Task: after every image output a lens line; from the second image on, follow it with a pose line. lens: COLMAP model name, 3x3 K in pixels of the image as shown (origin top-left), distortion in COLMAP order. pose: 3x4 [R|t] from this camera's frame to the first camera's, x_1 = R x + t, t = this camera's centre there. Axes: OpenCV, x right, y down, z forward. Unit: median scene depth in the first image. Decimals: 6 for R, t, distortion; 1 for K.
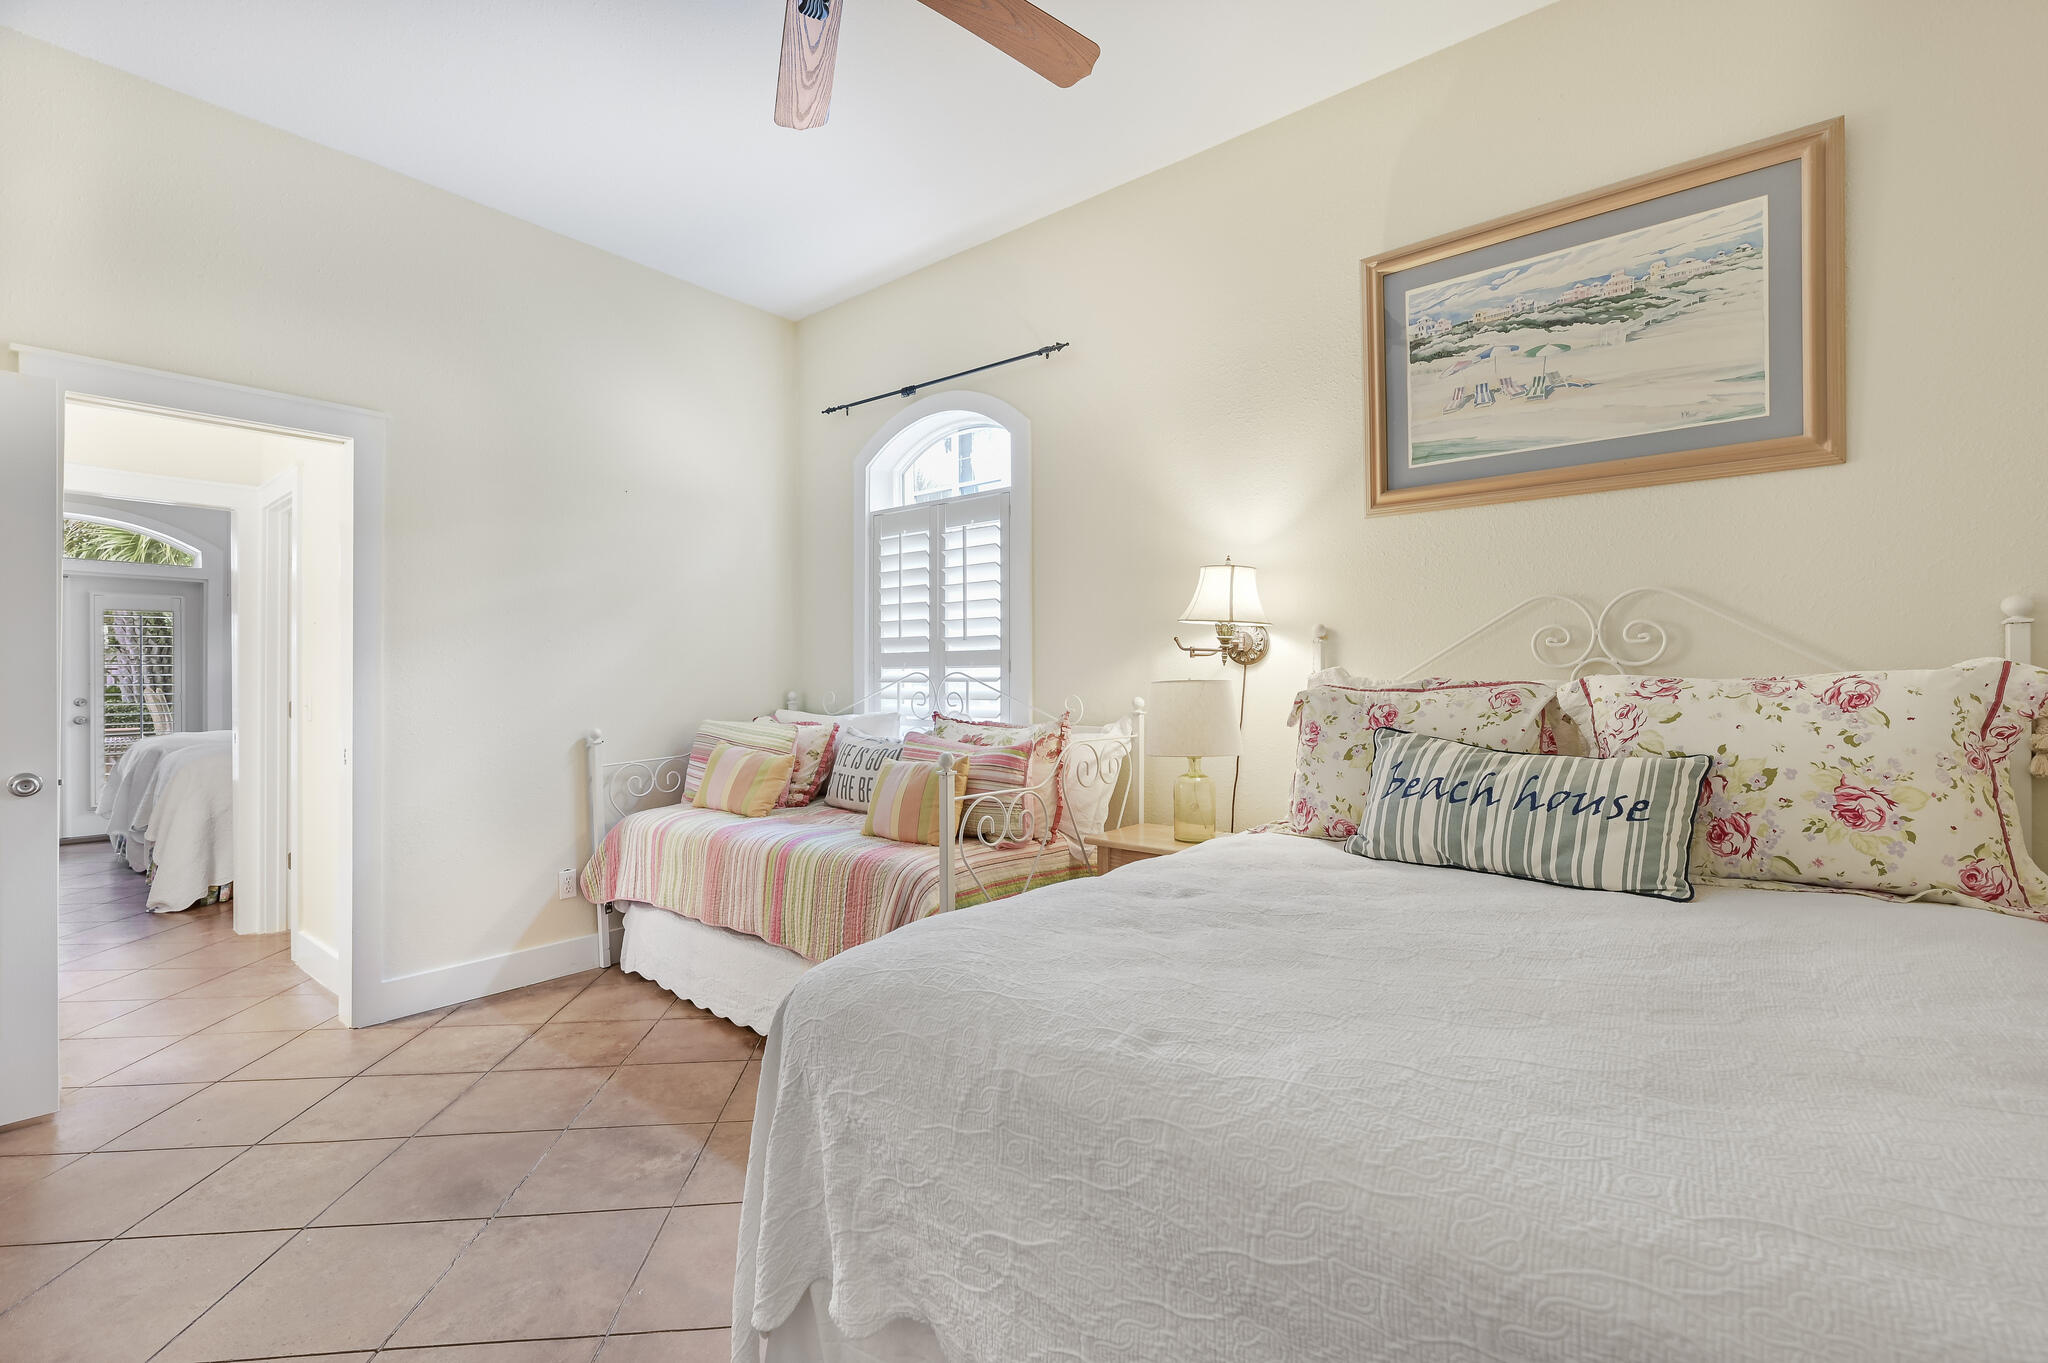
lens RADIAL K [[903.3, 0, 1015.9], [0, 903.3, 684.7], [0, 0, 1]] dist [-0.000177, -0.000013]
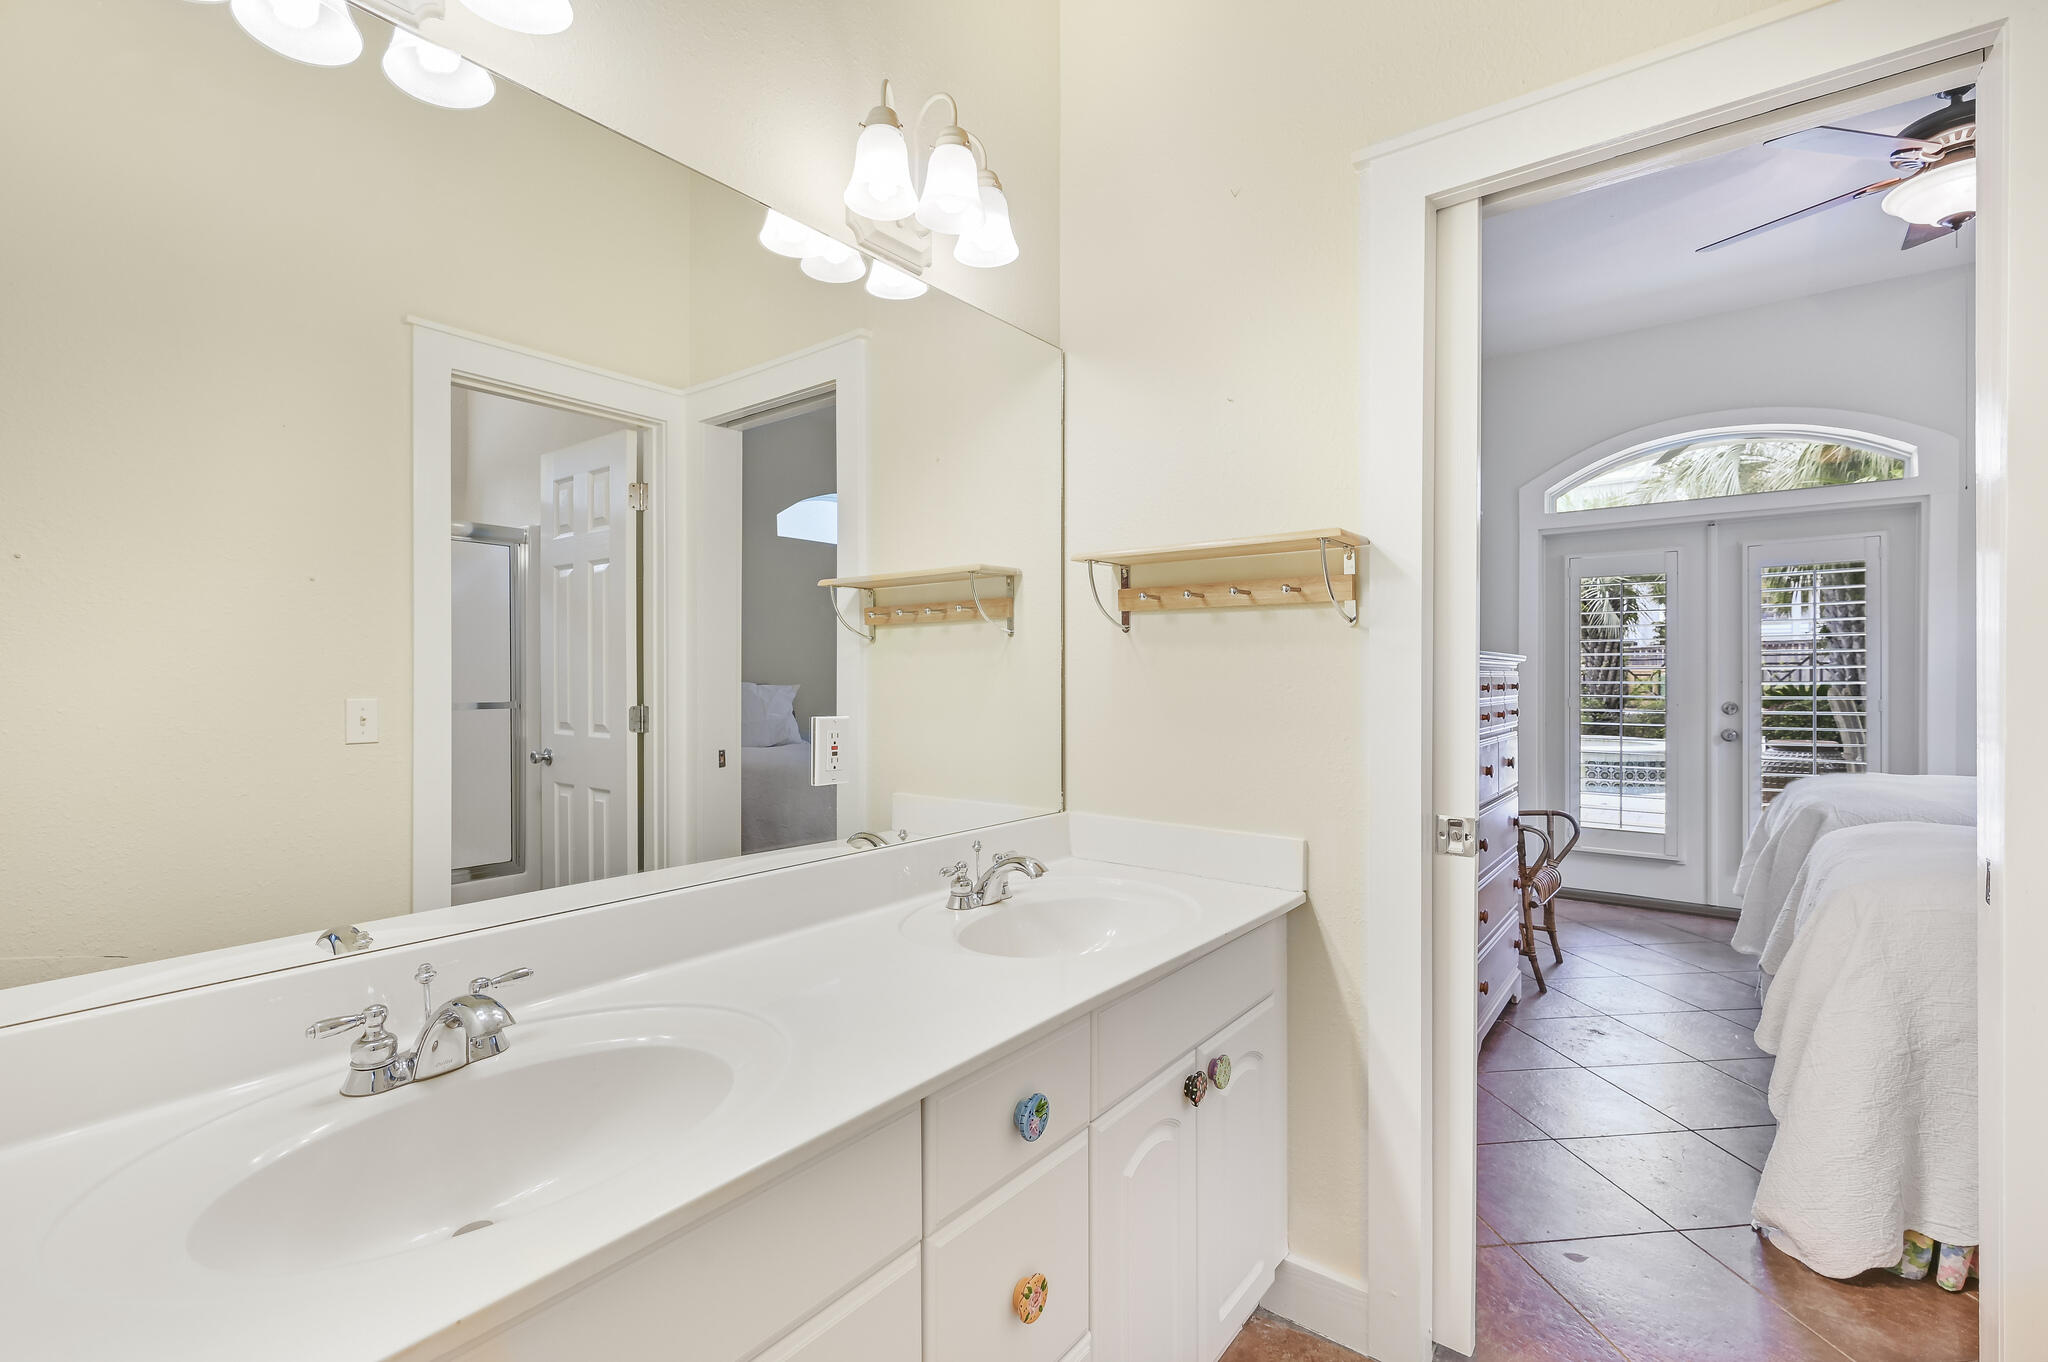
lens RADIAL K [[903.3, 0, 1012.1], [0, 903.3, 679.2], [0, 0, 1]] dist [-0.000177, -0.000013]
pose [[0.033748, -0.001916, -0.999429, -0.162854], [0.004646, 0.999988, -0.001760, -0.001647], [0.999420, -0.004584, 0.033757, 0.189223]]
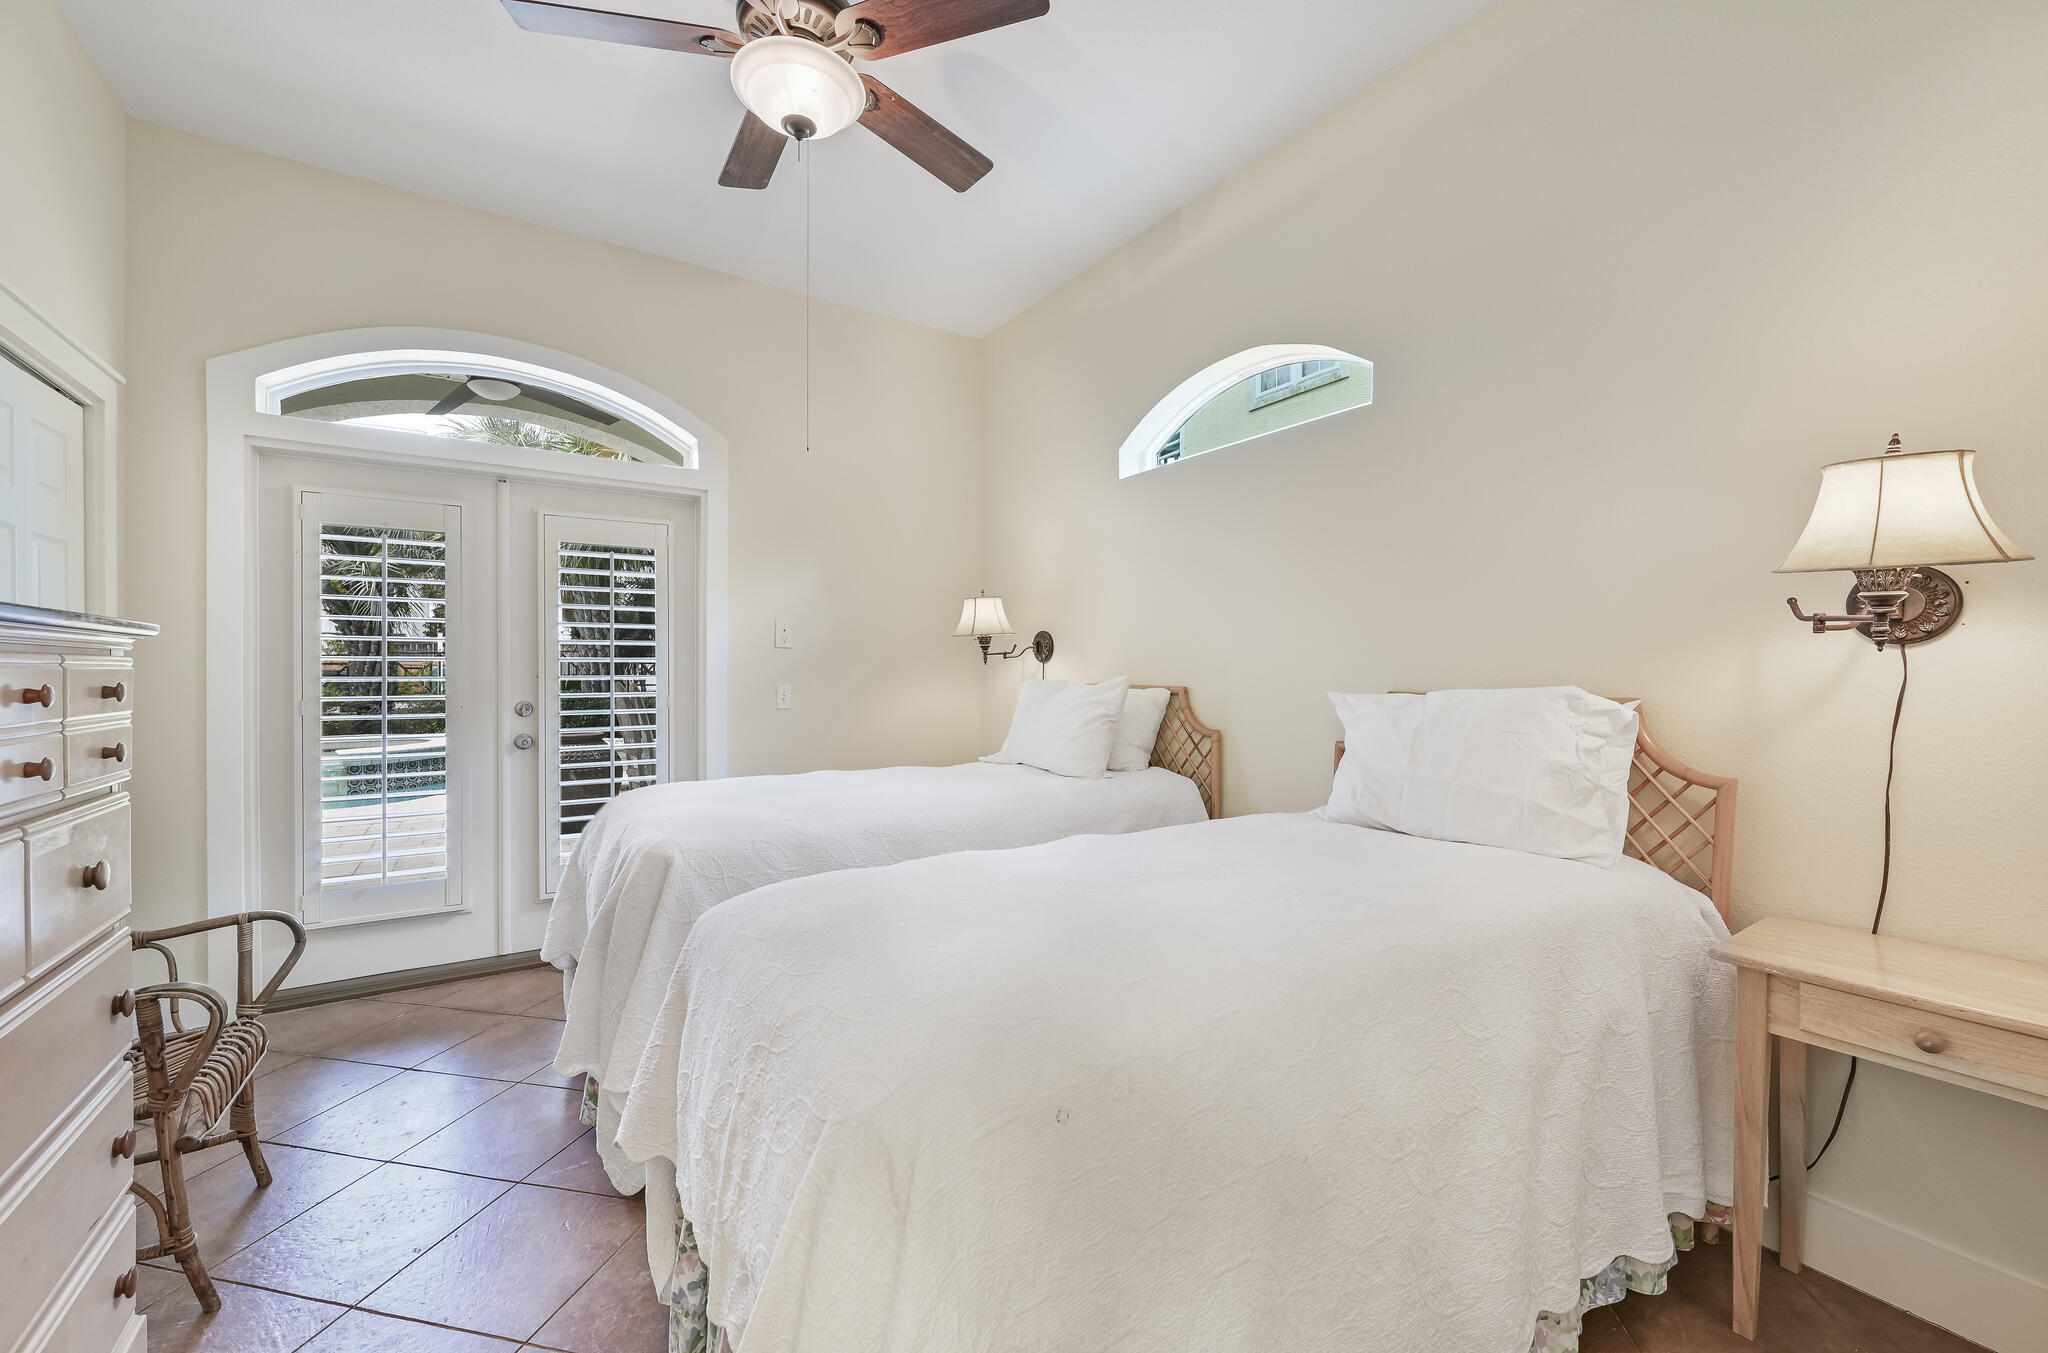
lens RADIAL K [[825.2, 0, 1031.9], [0, 825.2, 677.3], [0, 0, 1]] dist [0.000853, -0.000430]
pose [[0.959644, 0.002379, -0.281207, -0.254588], [0.000598, 0.999945, 0.010500, -0.002322], [0.281217, -0.010245, 0.959590, 0.257726]]
